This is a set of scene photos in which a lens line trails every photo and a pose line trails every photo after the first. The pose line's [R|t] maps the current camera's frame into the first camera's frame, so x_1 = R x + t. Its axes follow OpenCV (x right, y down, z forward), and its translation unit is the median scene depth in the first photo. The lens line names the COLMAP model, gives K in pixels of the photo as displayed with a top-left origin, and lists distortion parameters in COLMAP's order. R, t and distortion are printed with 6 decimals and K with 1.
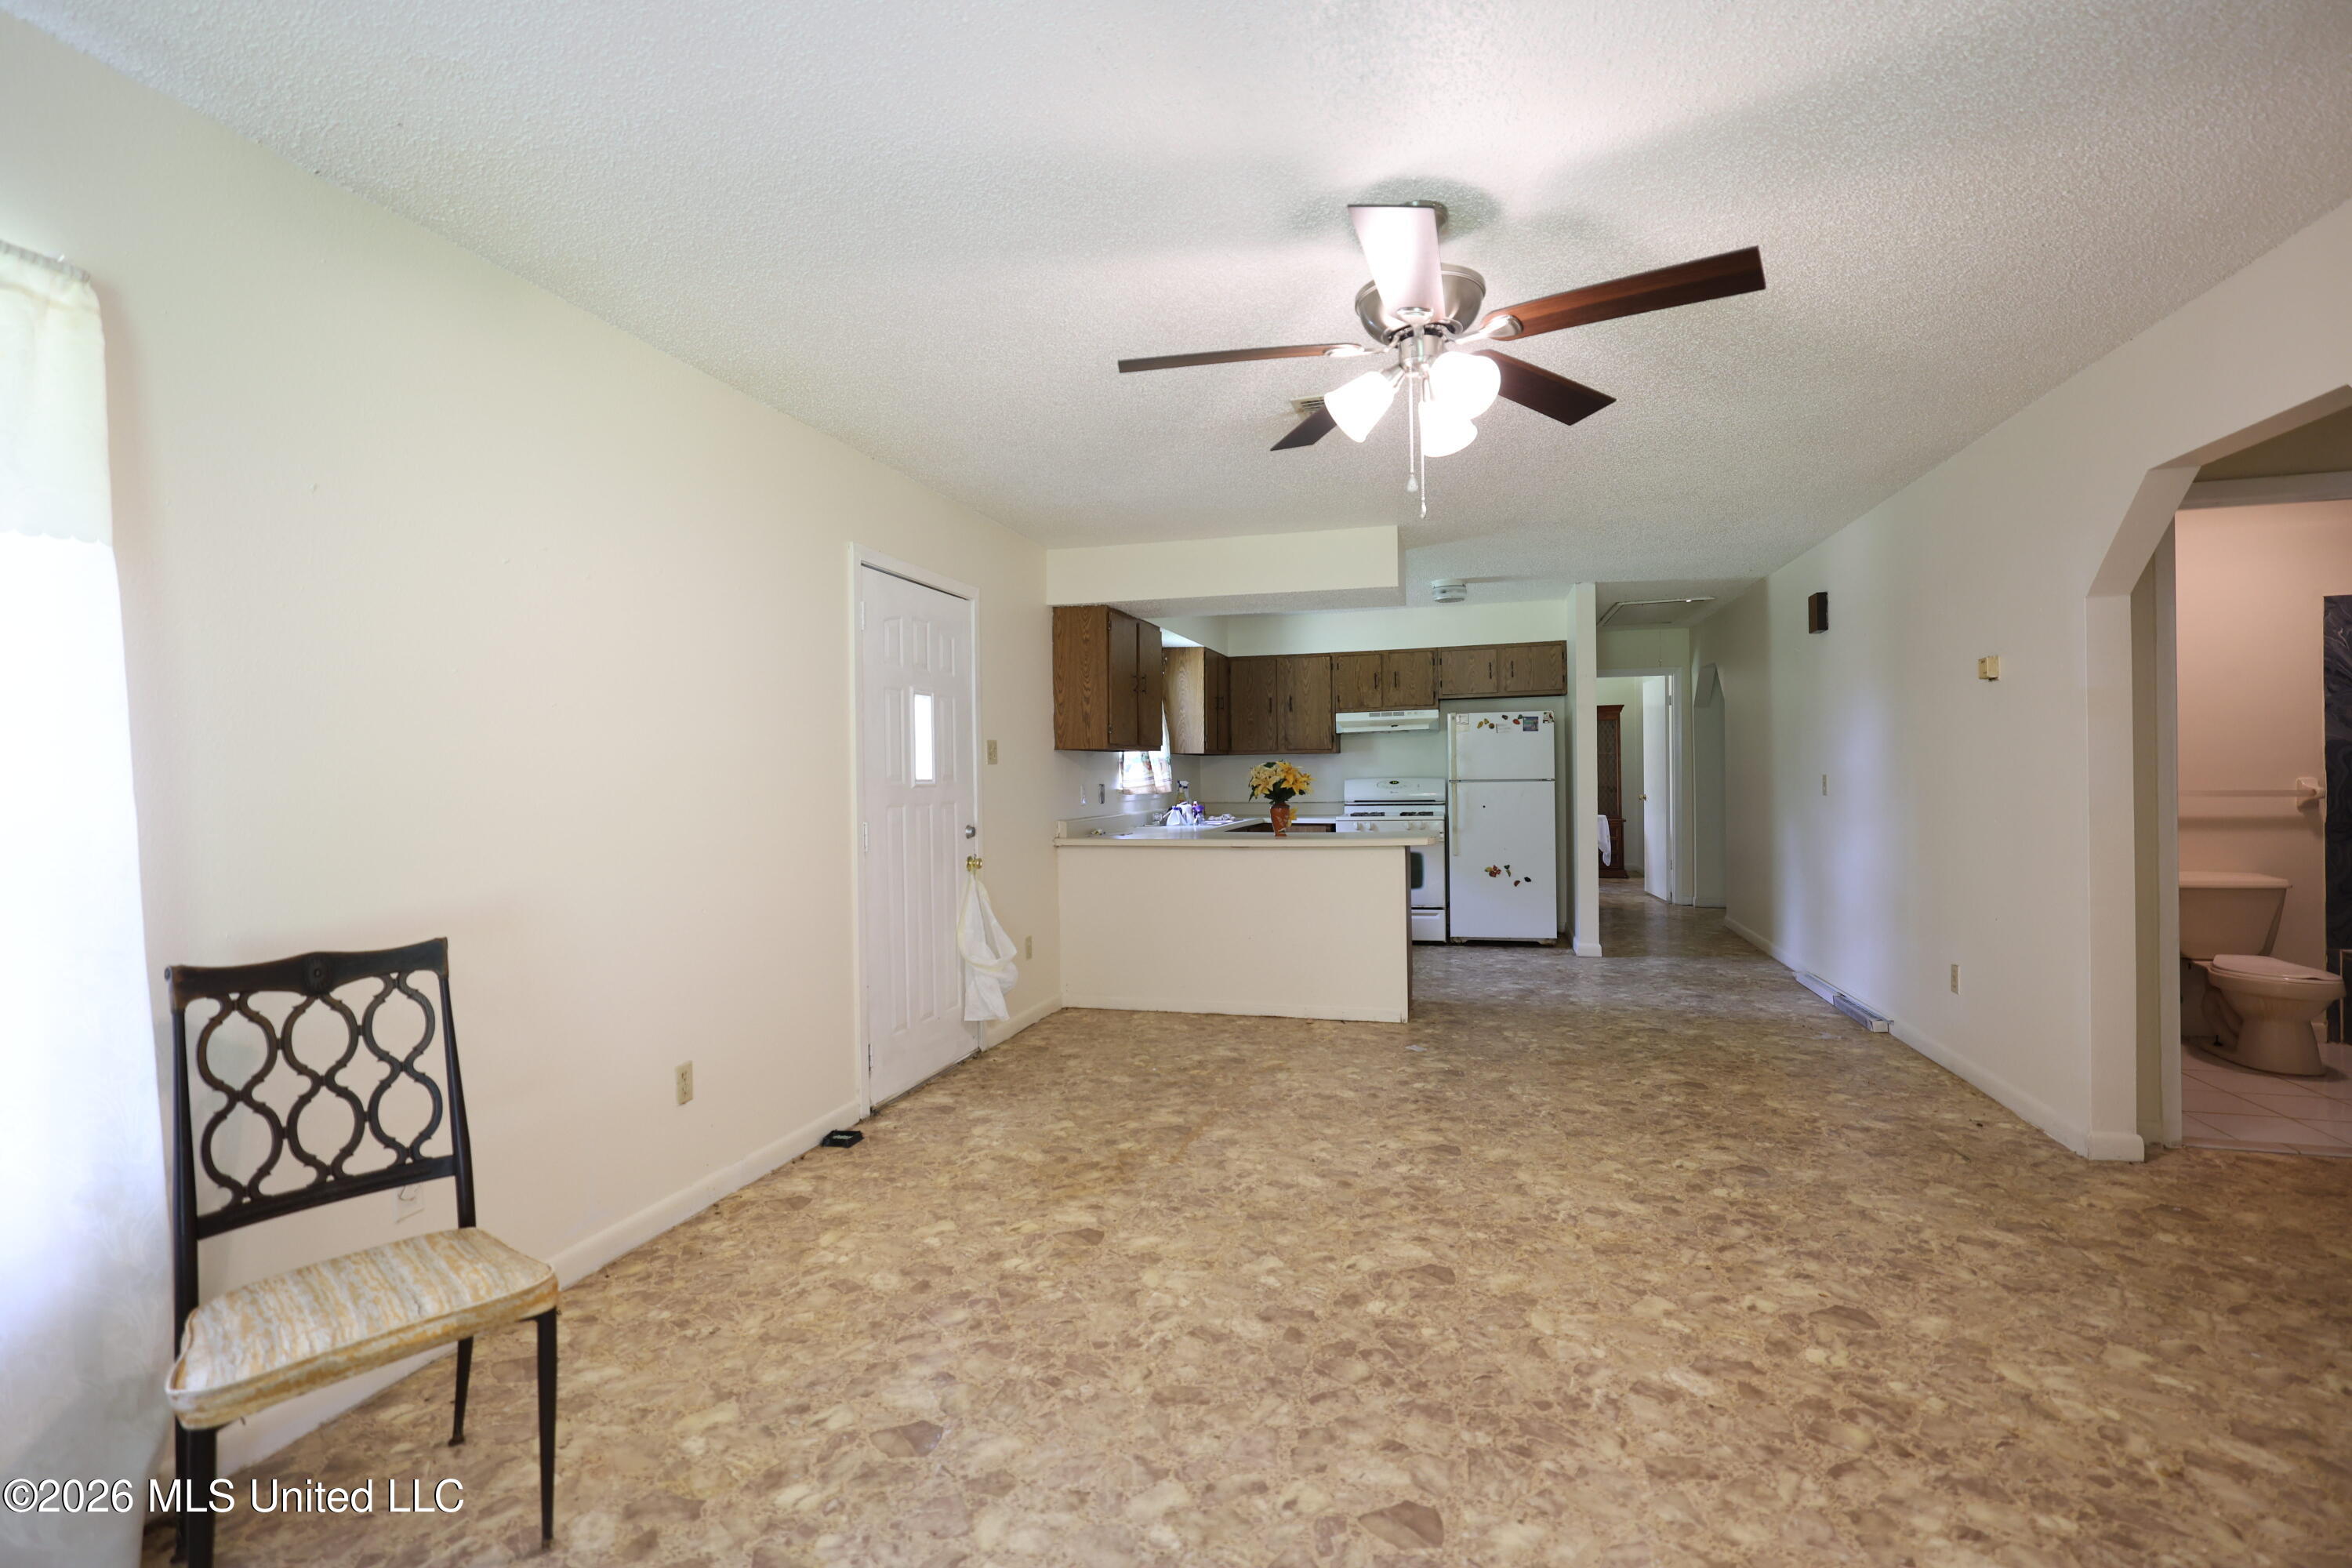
lens RADIAL K [[1076.9, 0, 1174.3], [0, 1076.9, 772.8], [0, 0, 1]] dist [0.001881, 0.000619]
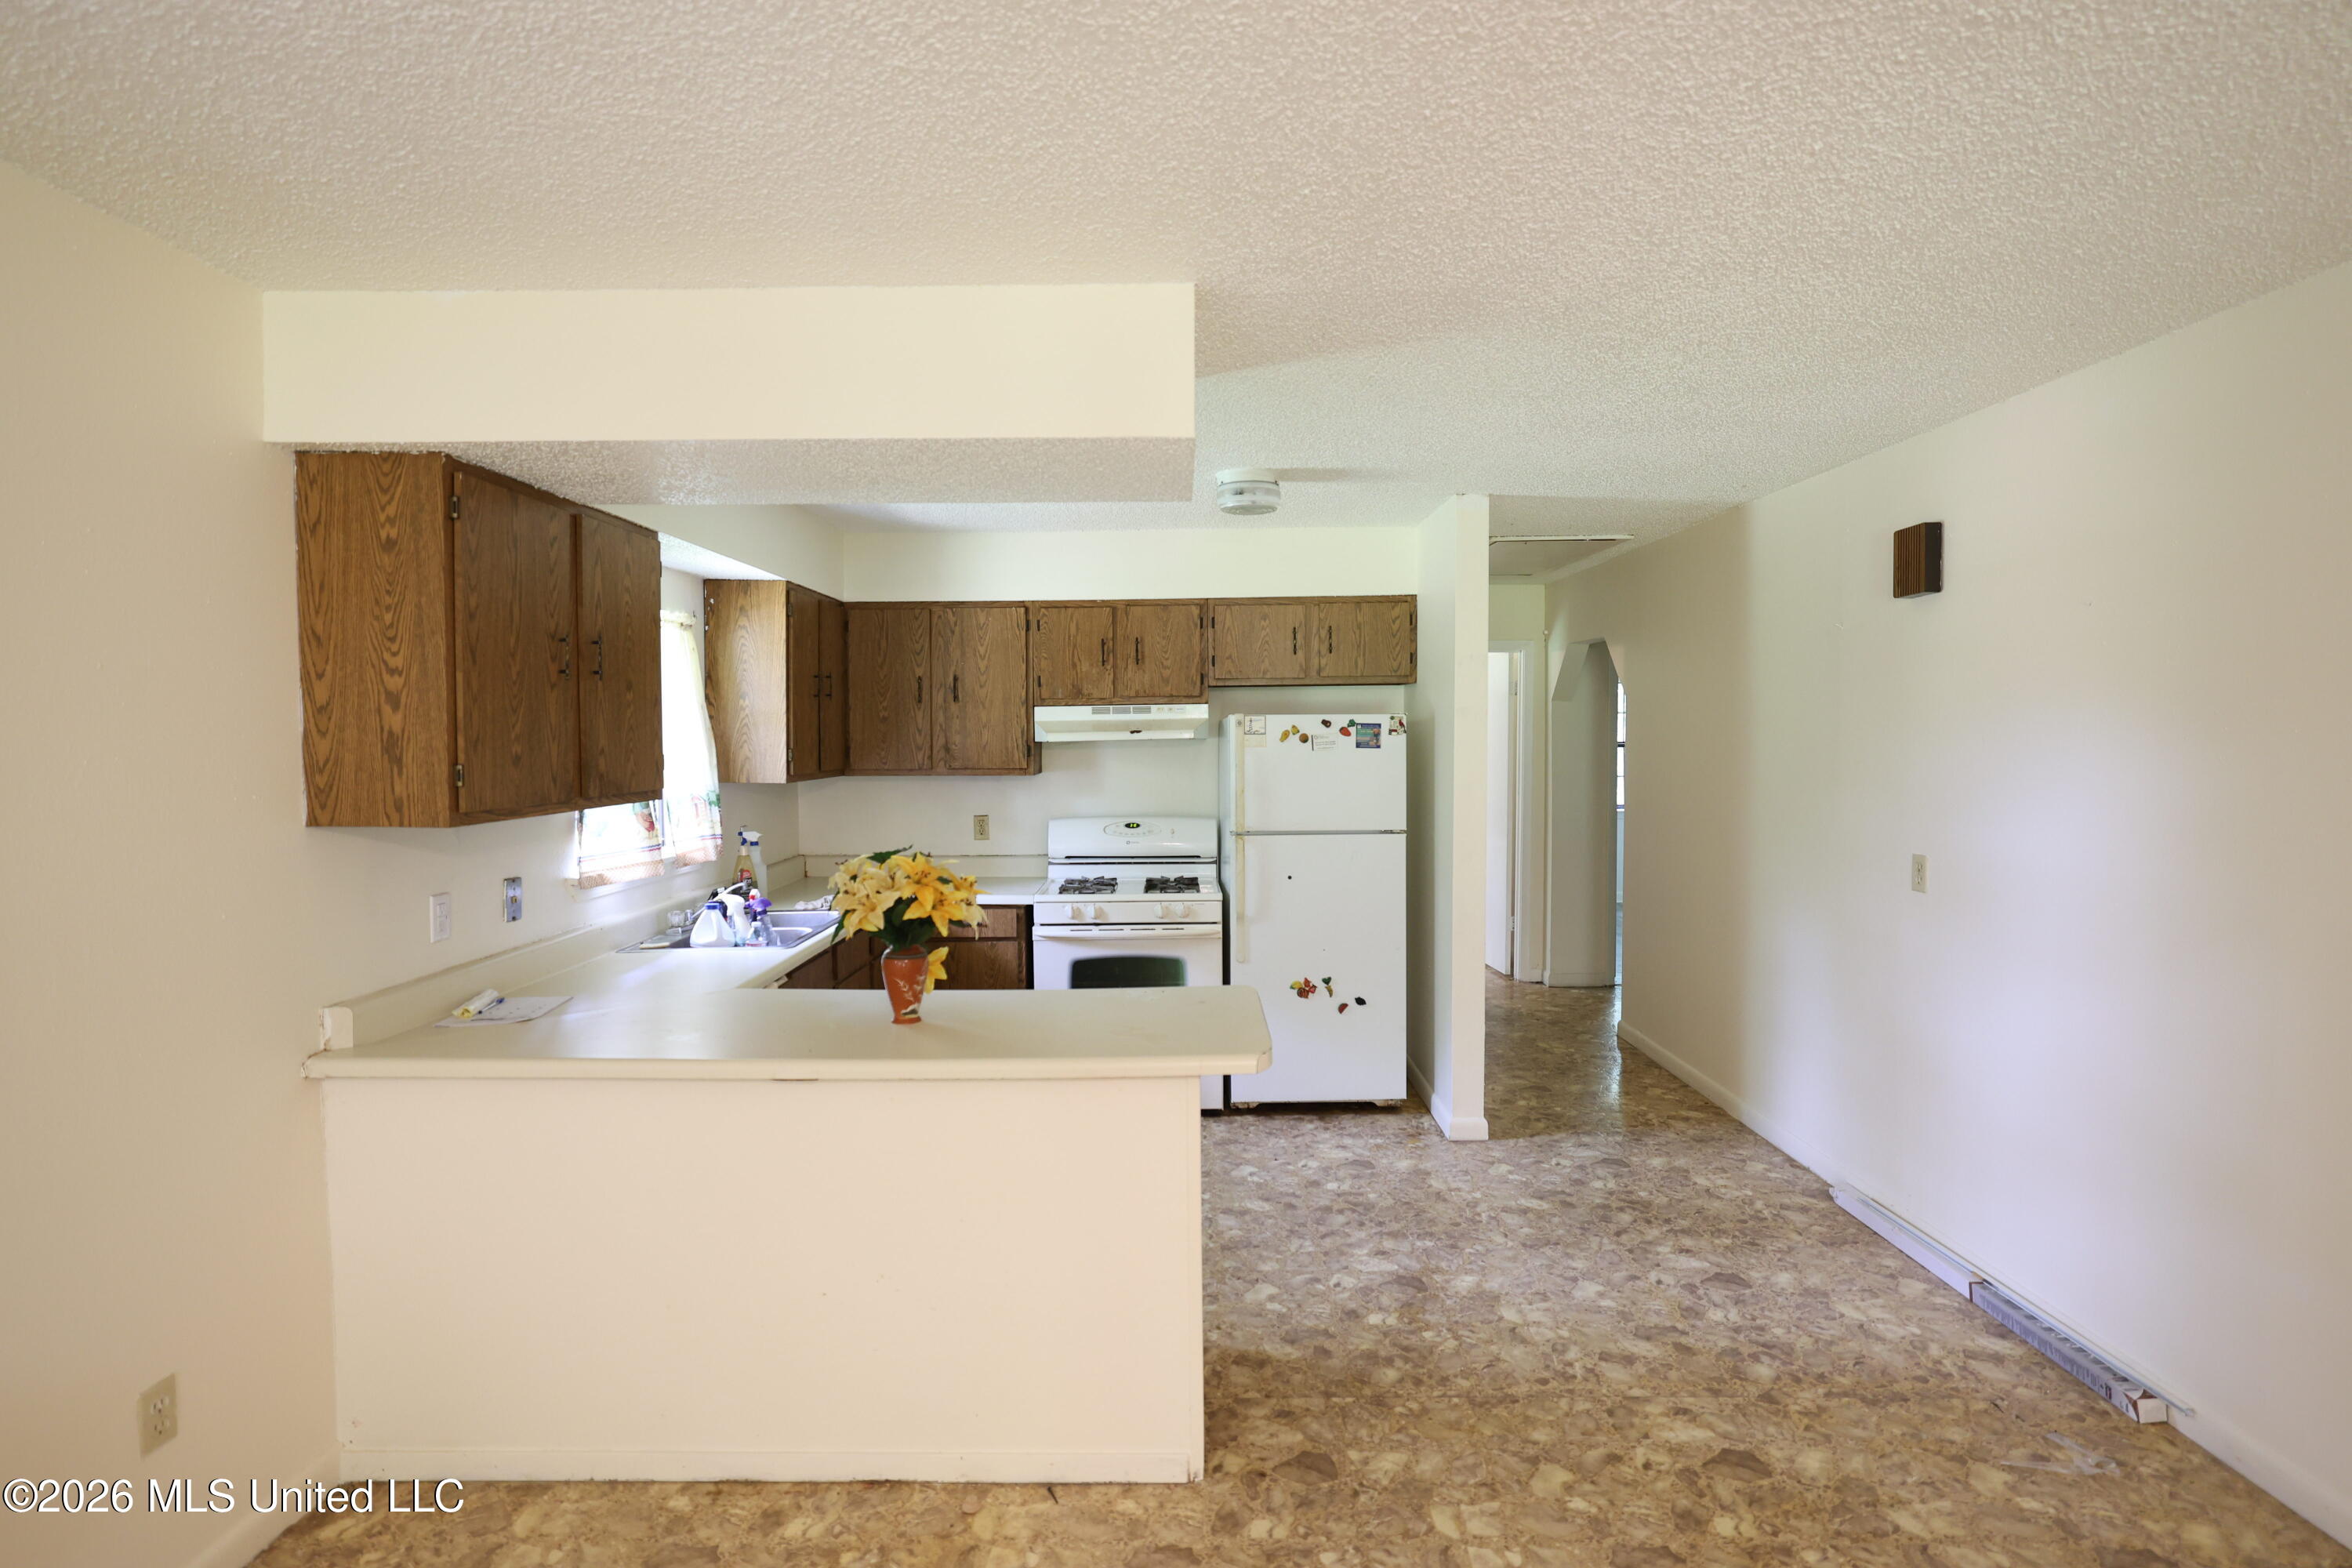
lens RADIAL K [[1227.6, 0, 1189.4], [0, 1227.6, 777.7], [0, 0, 1]] dist [-0.009909, 0.004856]
pose [[0.961756, -0.002110, 0.273901, 0.054012], [-0.006590, 0.999503, 0.030840, -0.041250], [-0.273829, -0.031465, 0.961263, 0.374482]]
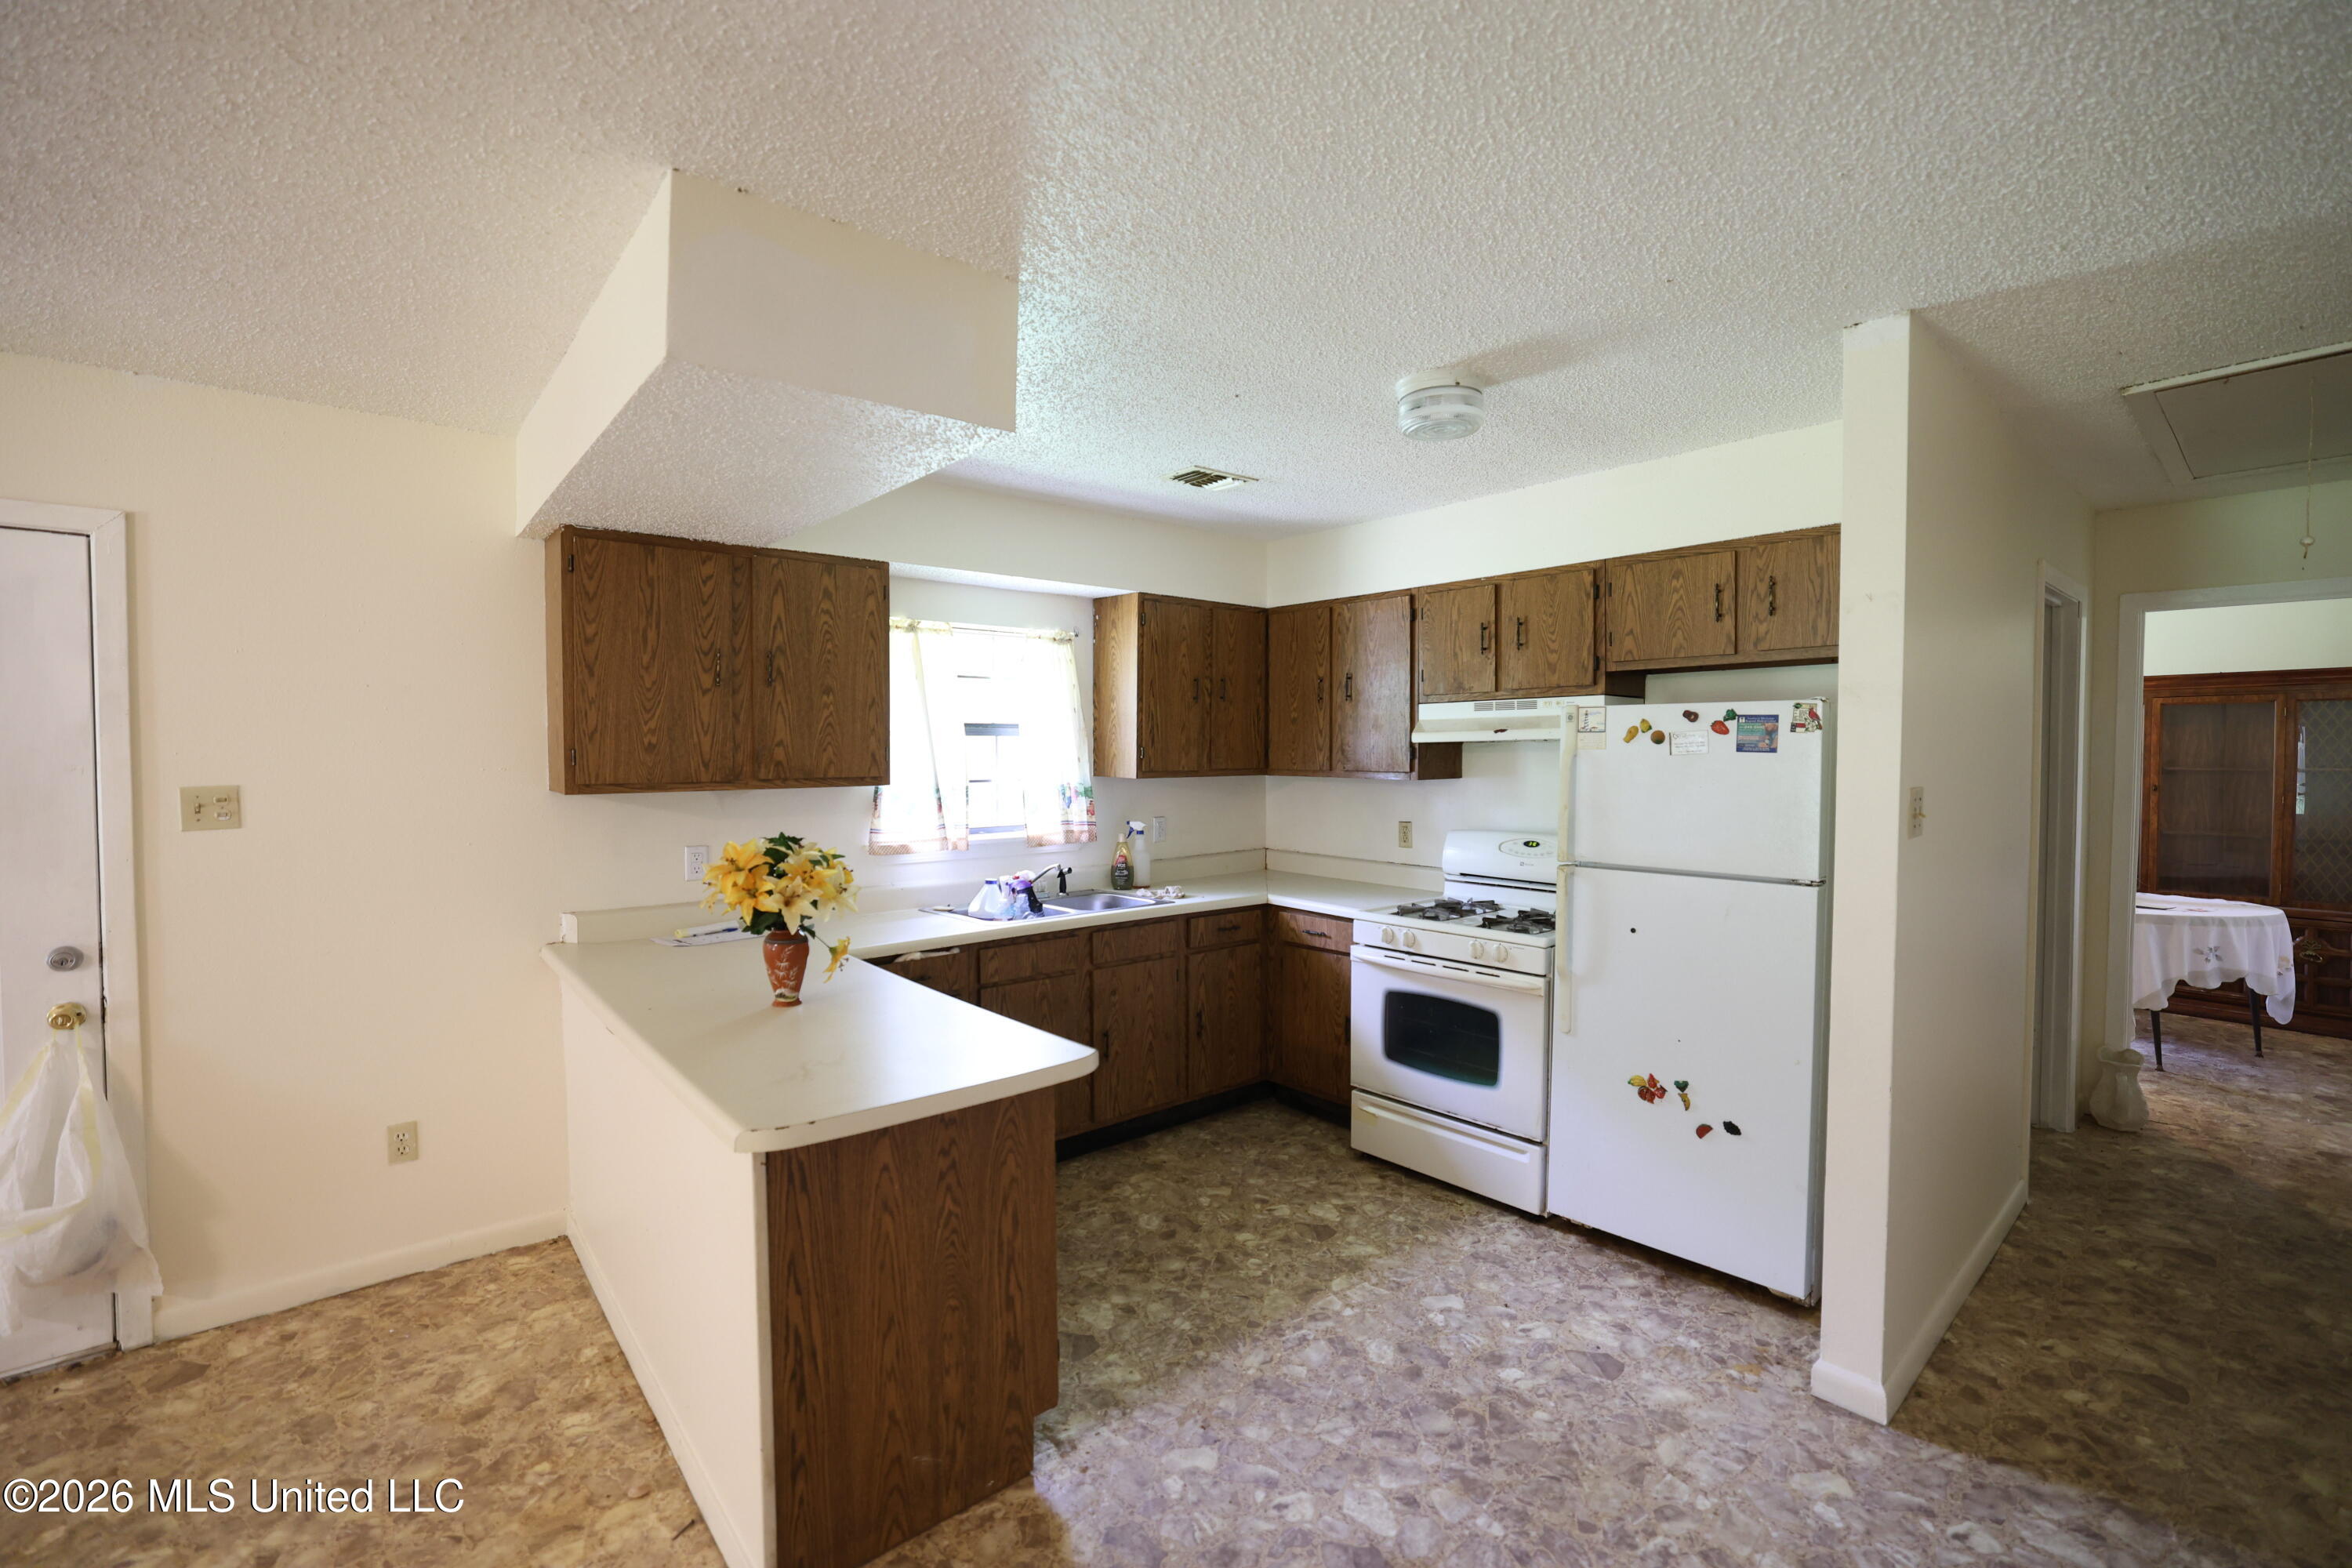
lens RADIAL K [[1022.2, 0, 1115.2], [0, 1022.2, 775.1], [0, 0, 1]] dist [-0.039873, 0.014049]
pose [[0.821594, 0.029064, -0.569332, 0.336165], [-0.011846, 0.999354, 0.033922, -0.038885], [0.569950, -0.021125, 0.821408, 0.552636]]
